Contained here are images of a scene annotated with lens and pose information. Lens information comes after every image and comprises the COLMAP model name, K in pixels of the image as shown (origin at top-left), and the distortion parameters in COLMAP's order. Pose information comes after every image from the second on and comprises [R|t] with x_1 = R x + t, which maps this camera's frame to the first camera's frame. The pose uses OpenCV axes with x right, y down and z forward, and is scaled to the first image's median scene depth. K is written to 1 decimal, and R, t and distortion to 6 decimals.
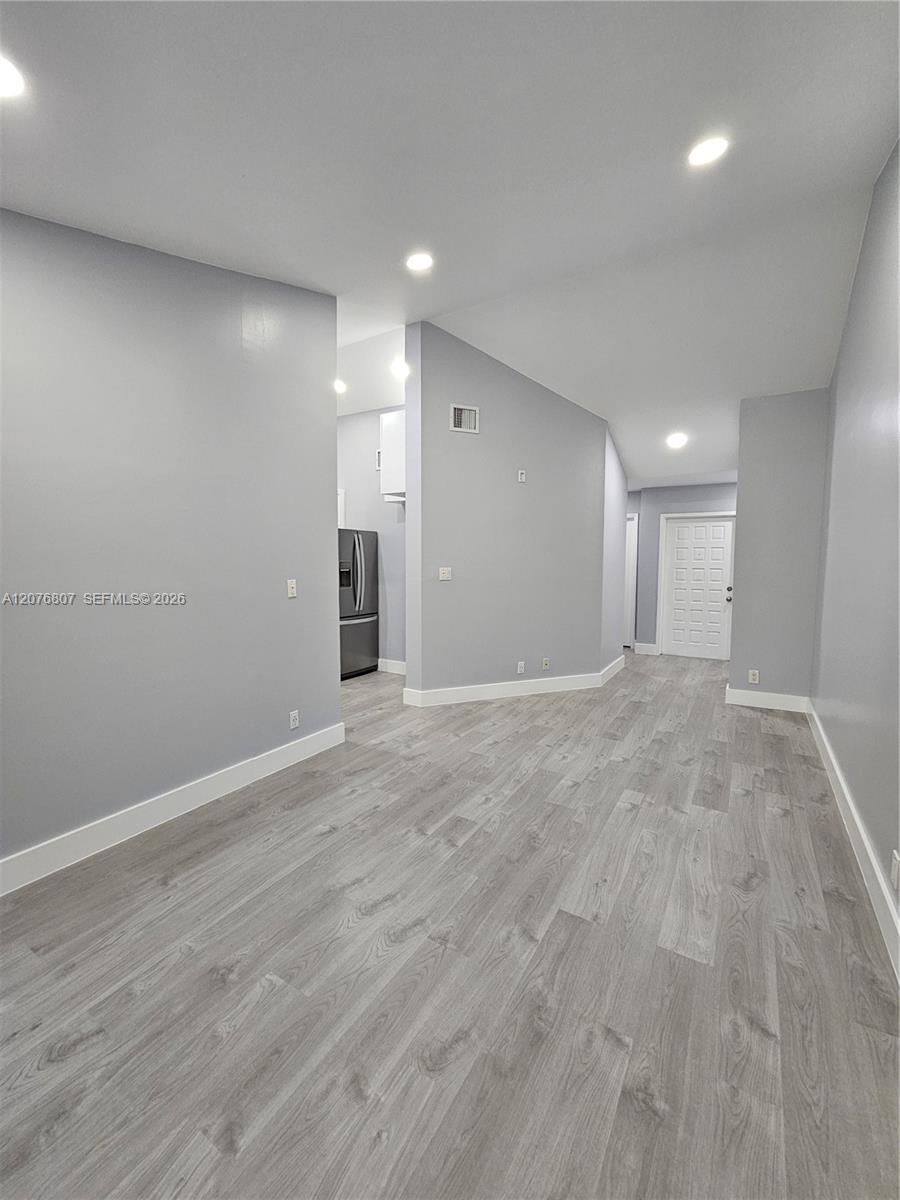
lens RADIAL K [[495.6, 0, 439.7], [0, 495.6, 597.0], [0, 0, 1]] dist [-0.003965, -0.000292]
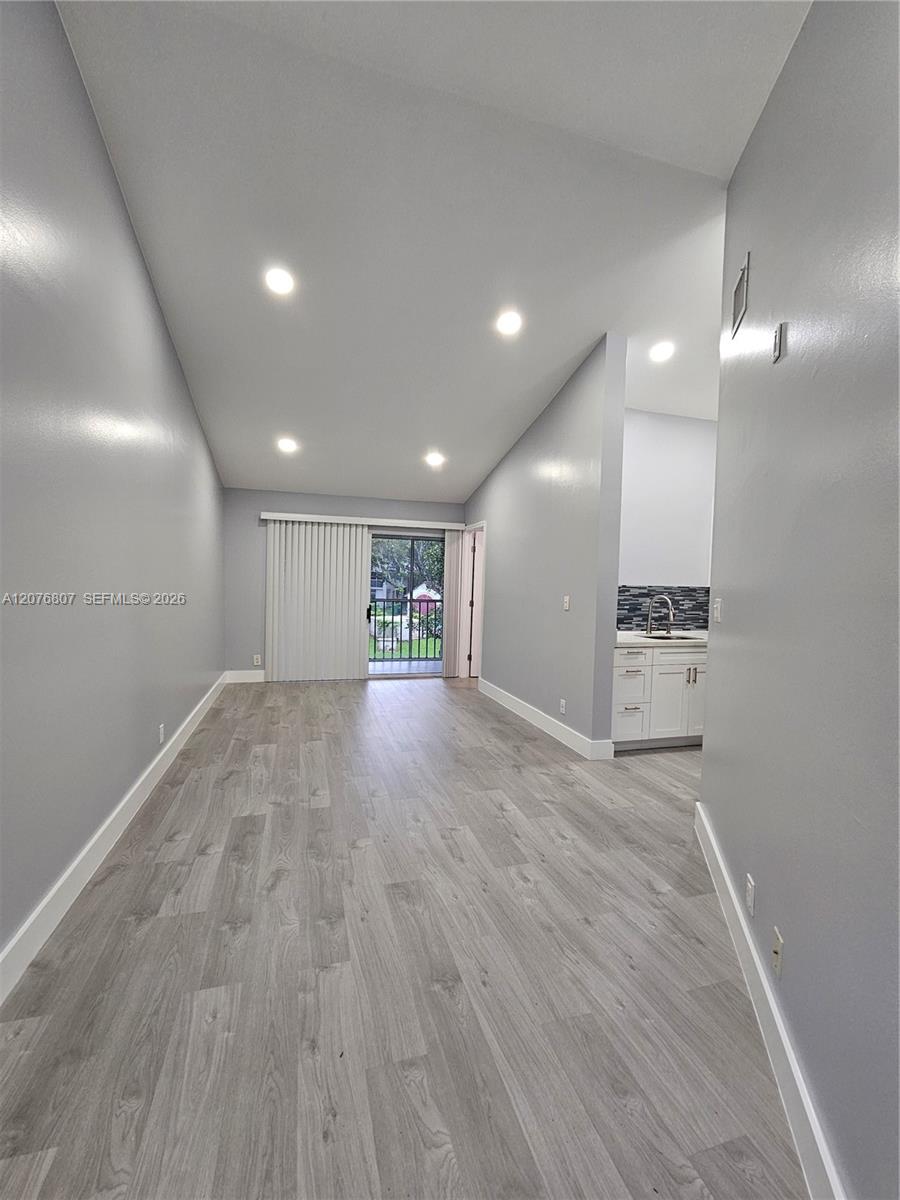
lens RADIAL K [[492.6, 0, 439.8], [0, 492.6, 595.2], [0, 0, 1]] dist [-0.002253, -0.000258]
pose [[-0.671576, 0.005986, -0.740912, 0.830248], [-0.084023, 0.992902, 0.084182, -0.112485], [0.736156, 0.118789, -0.666306, 1.538384]]
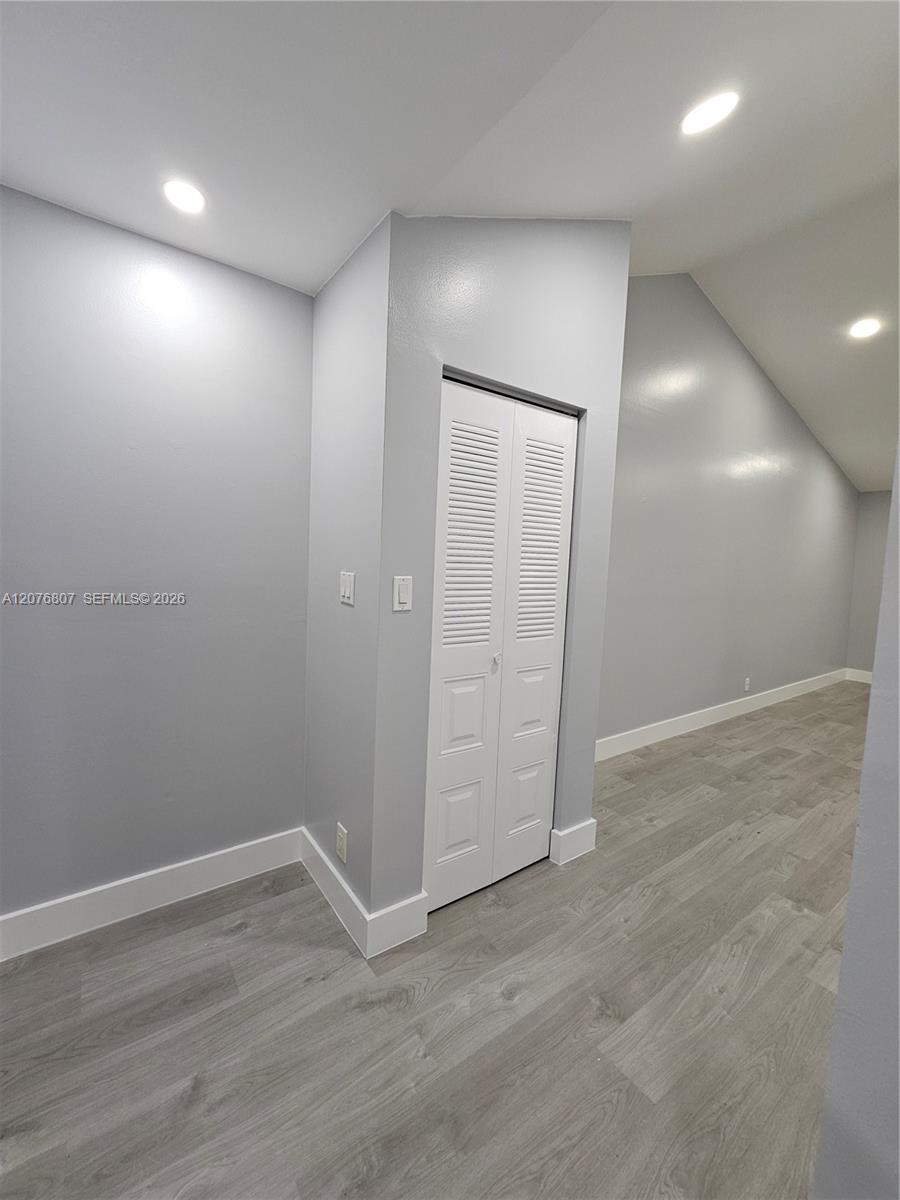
lens RADIAL K [[492.6, 0, 439.8], [0, 492.6, 595.2], [0, 0, 1]] dist [-0.002253, -0.000258]
pose [[-0.924255, -0.070095, 0.375285, 0.777145], [-0.014710, 0.988809, 0.148461, -0.152974], [-0.381491, 0.131696, -0.914943, 2.076801]]
